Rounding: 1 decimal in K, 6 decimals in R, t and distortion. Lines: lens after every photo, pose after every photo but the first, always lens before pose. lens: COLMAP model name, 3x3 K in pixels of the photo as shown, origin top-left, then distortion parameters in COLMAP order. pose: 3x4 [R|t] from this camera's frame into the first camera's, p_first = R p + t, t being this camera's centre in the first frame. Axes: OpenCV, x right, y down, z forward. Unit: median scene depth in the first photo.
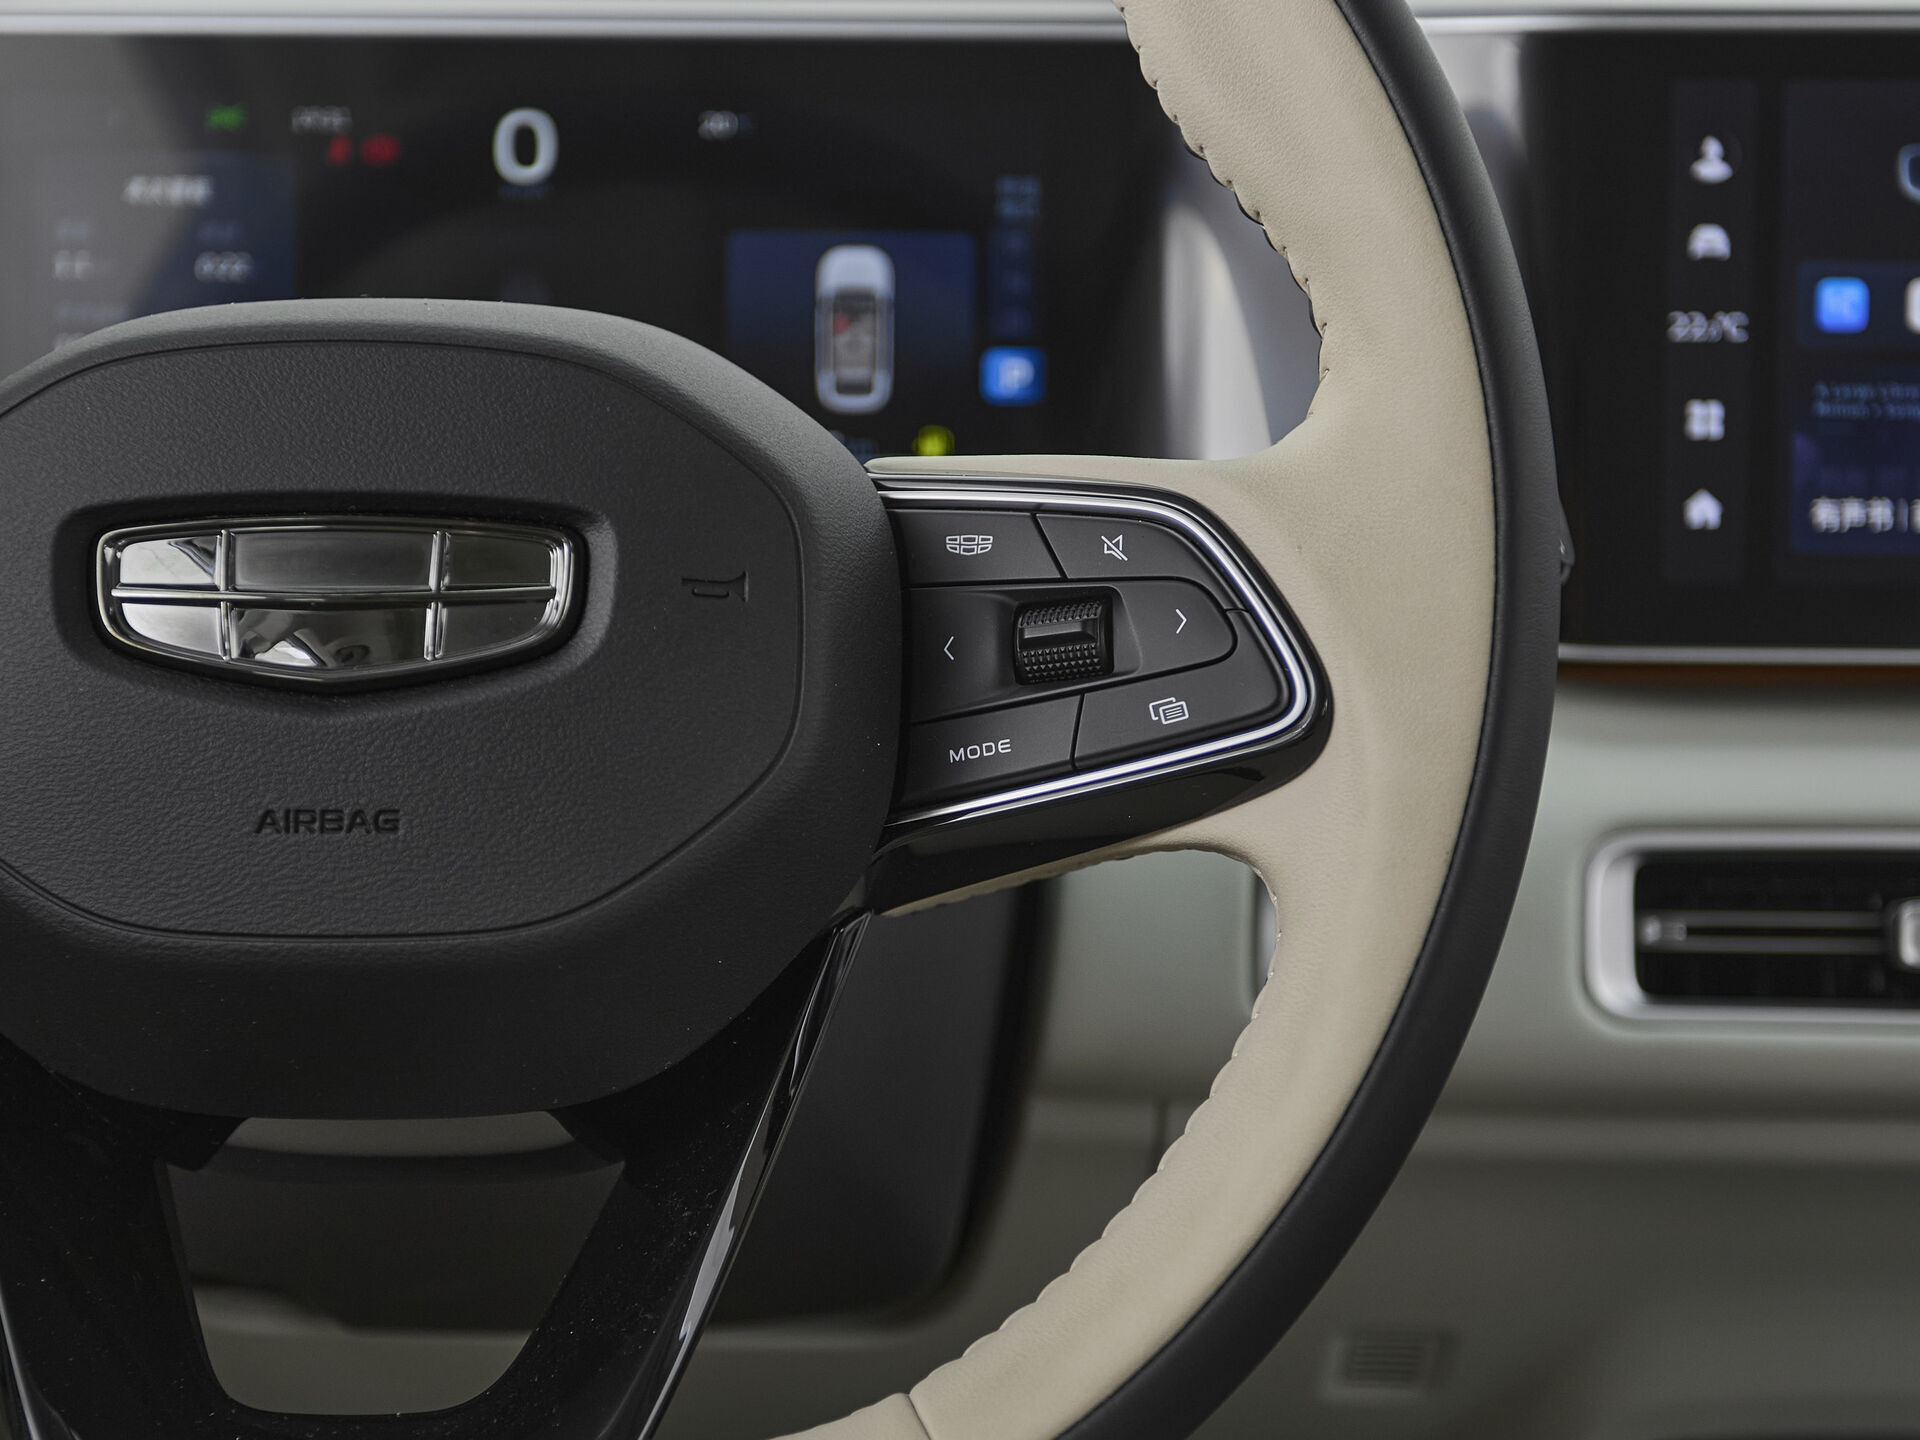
lens RADIAL K [[3045.6, 0, 885.4], [0, 3045.6, 918.4], [0, 0, 1]] dist [0.018730, 0.017601]
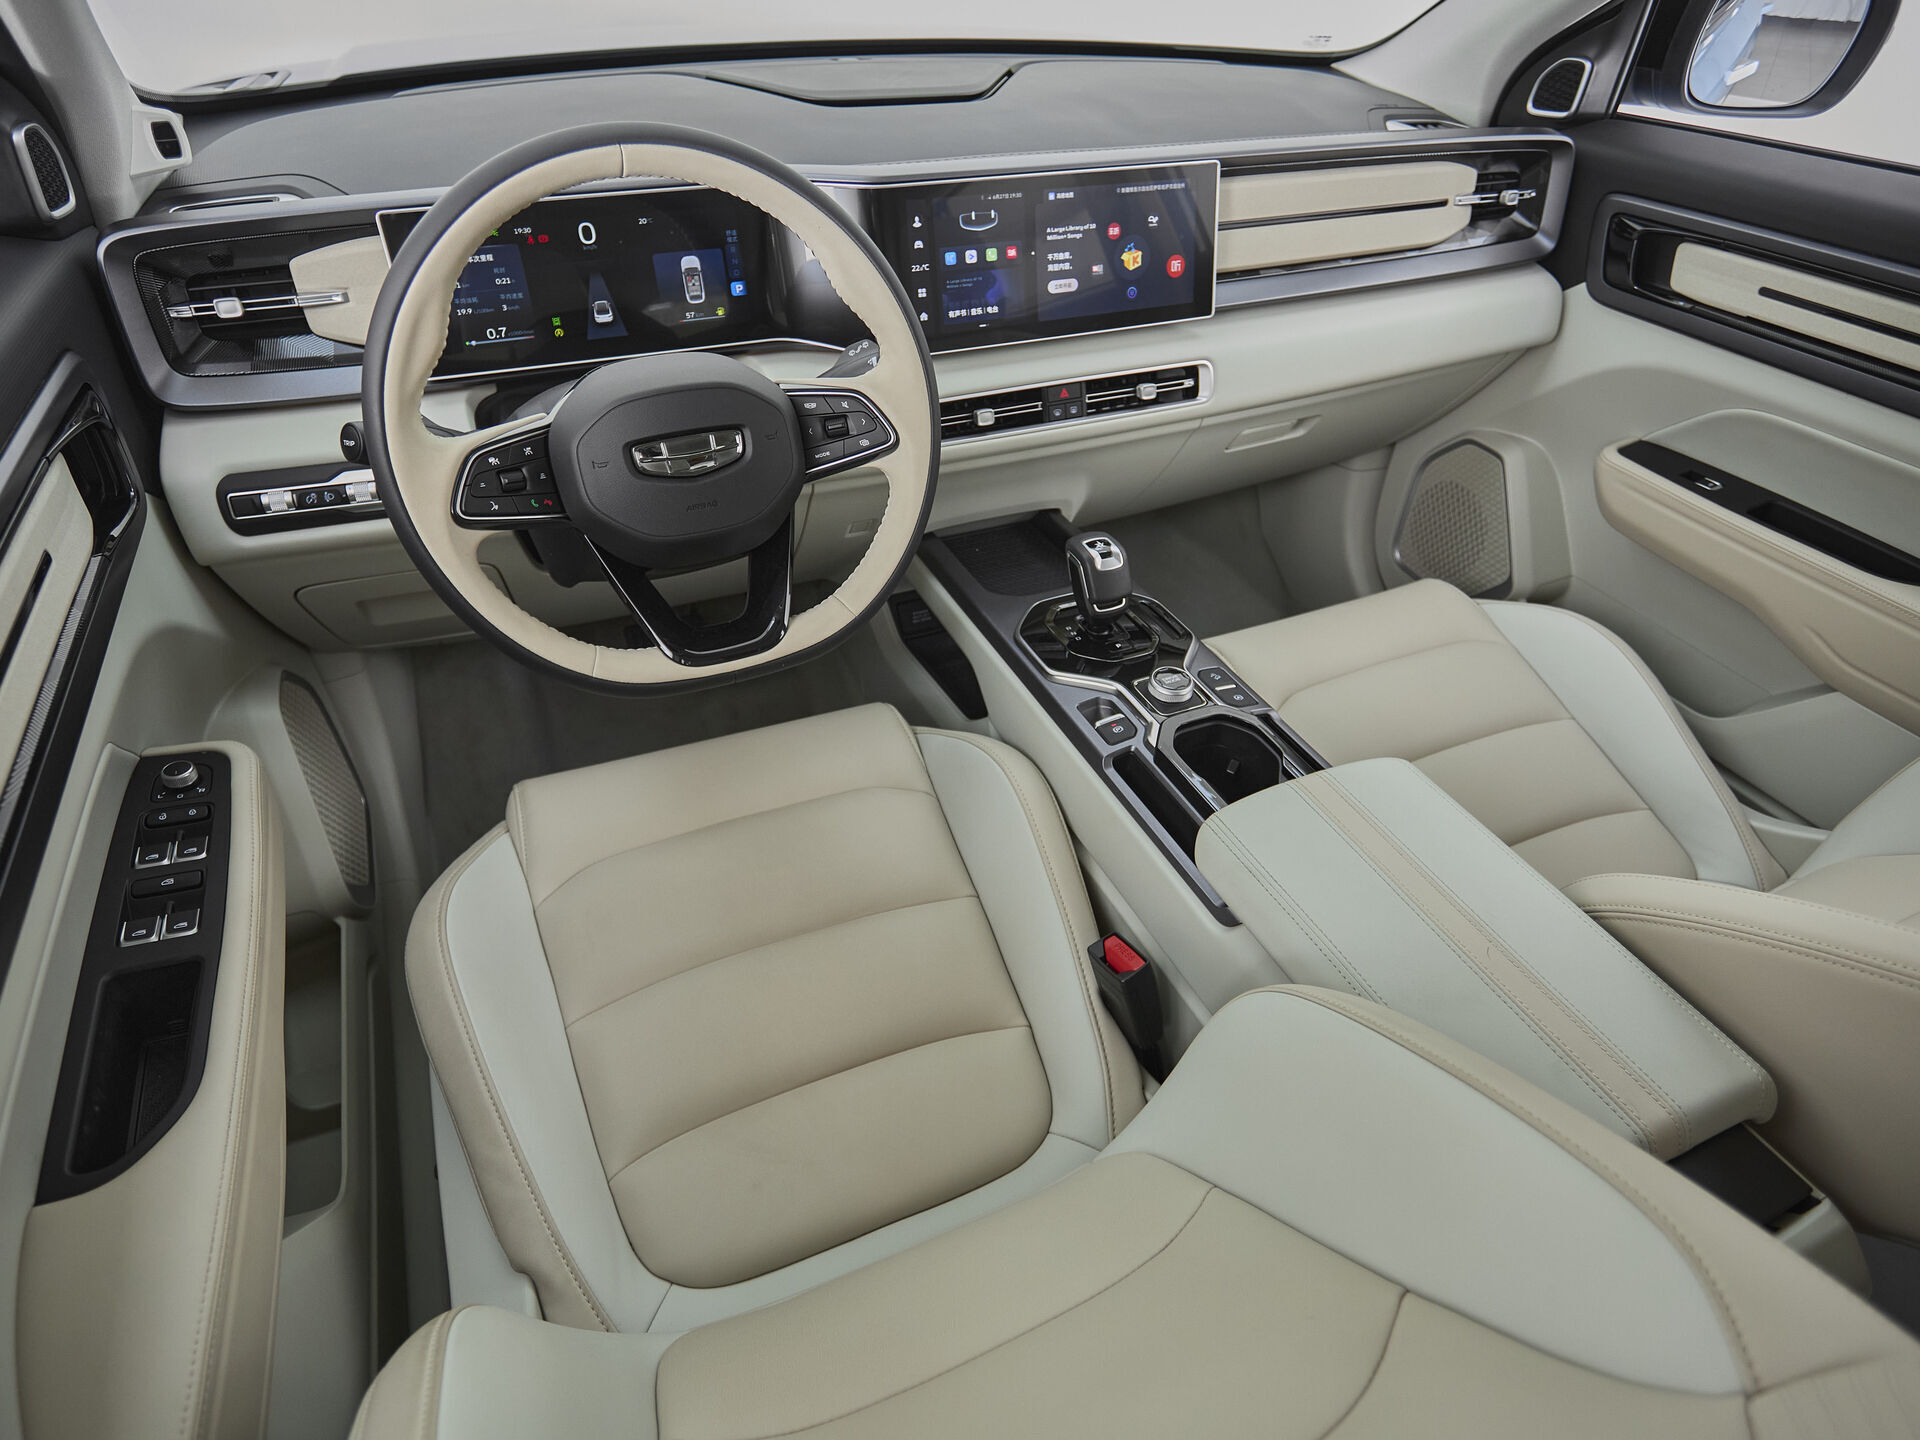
lens RADIAL K [[1077.1, 0, 960.0], [0, 1077.1, 720.0], [0, 0, 1]] dist [-0.000621, -0.002825]
pose [[0.909069, -0.248620, 0.334338, -0.441570], [0.085579, 0.896762, 0.434159, -0.402131], [-0.407762, -0.366069, 0.836495, -0.601321]]
